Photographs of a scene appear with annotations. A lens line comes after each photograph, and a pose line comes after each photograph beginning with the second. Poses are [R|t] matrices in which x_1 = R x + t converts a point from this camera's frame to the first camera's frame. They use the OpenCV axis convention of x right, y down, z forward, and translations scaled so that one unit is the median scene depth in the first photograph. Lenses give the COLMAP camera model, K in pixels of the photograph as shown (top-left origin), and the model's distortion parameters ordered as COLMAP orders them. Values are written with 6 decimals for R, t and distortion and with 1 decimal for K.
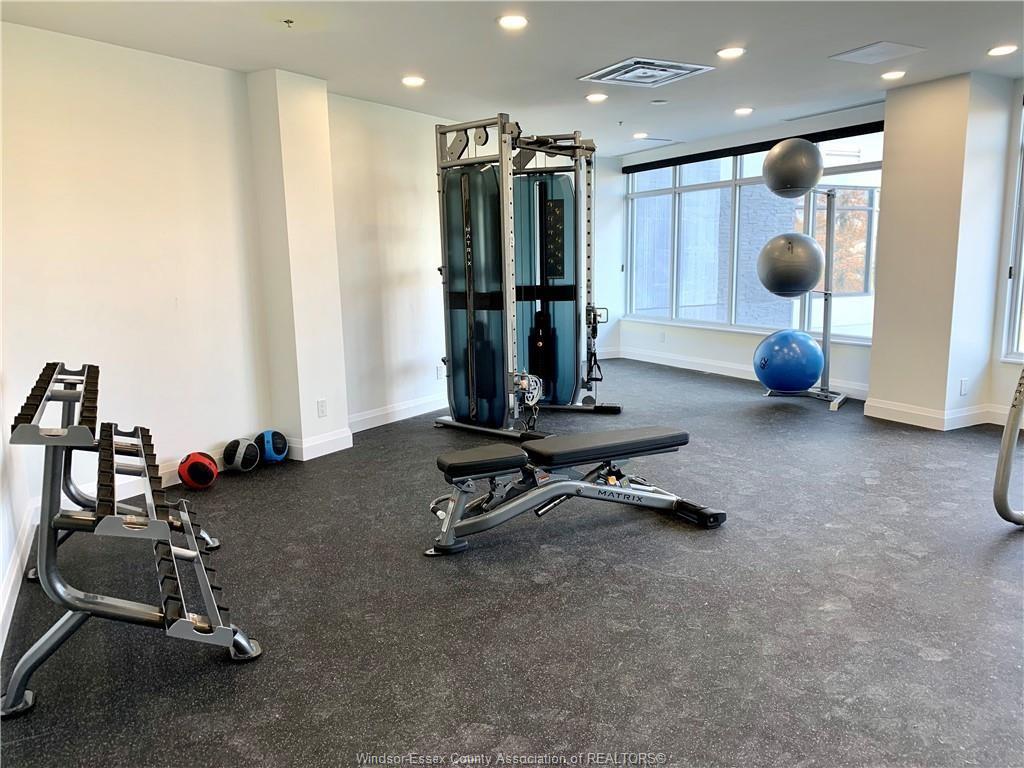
lens RADIAL K [[779.9, 0, 511.8], [0, 779.9, 382.8], [0, 0, 1]] dist [-0.019830, -0.006984]
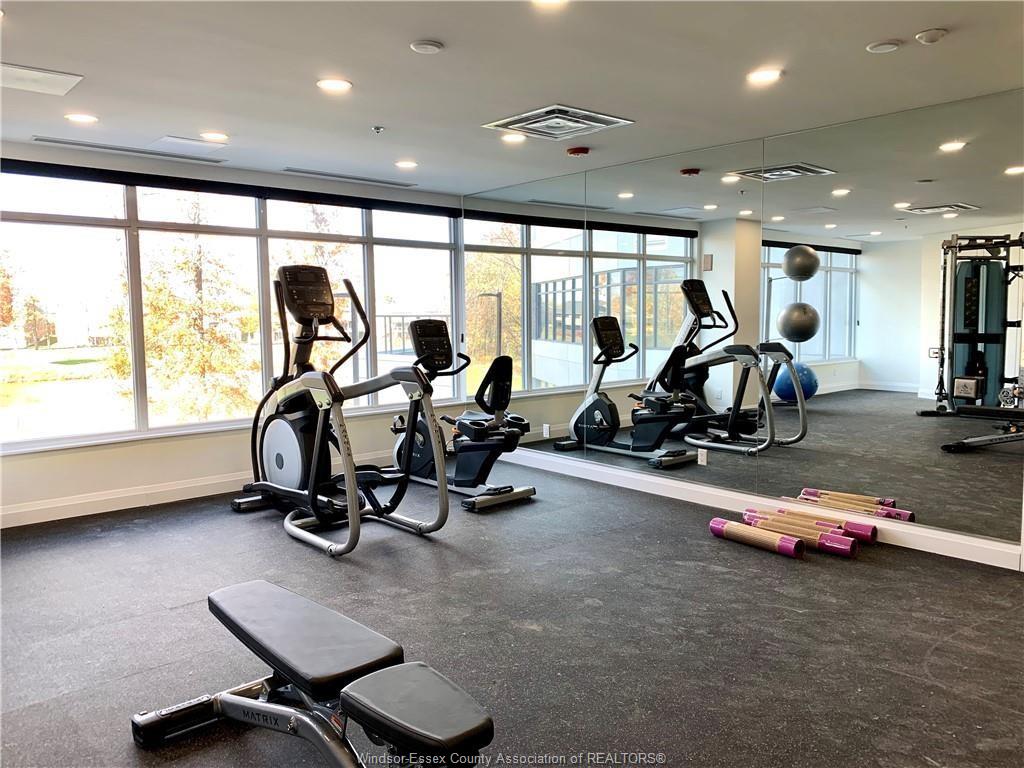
lens RADIAL K [[779.9, 0, 511.8], [0, 779.9, 385.9], [0, 0, 1]] dist [-0.019830, -0.006984]
pose [[-0.264044, -0.065185, 0.962306, -0.693328], [0.177559, 0.977376, 0.114926, -0.204789], [-0.948026, 0.201212, -0.246496, 1.307953]]
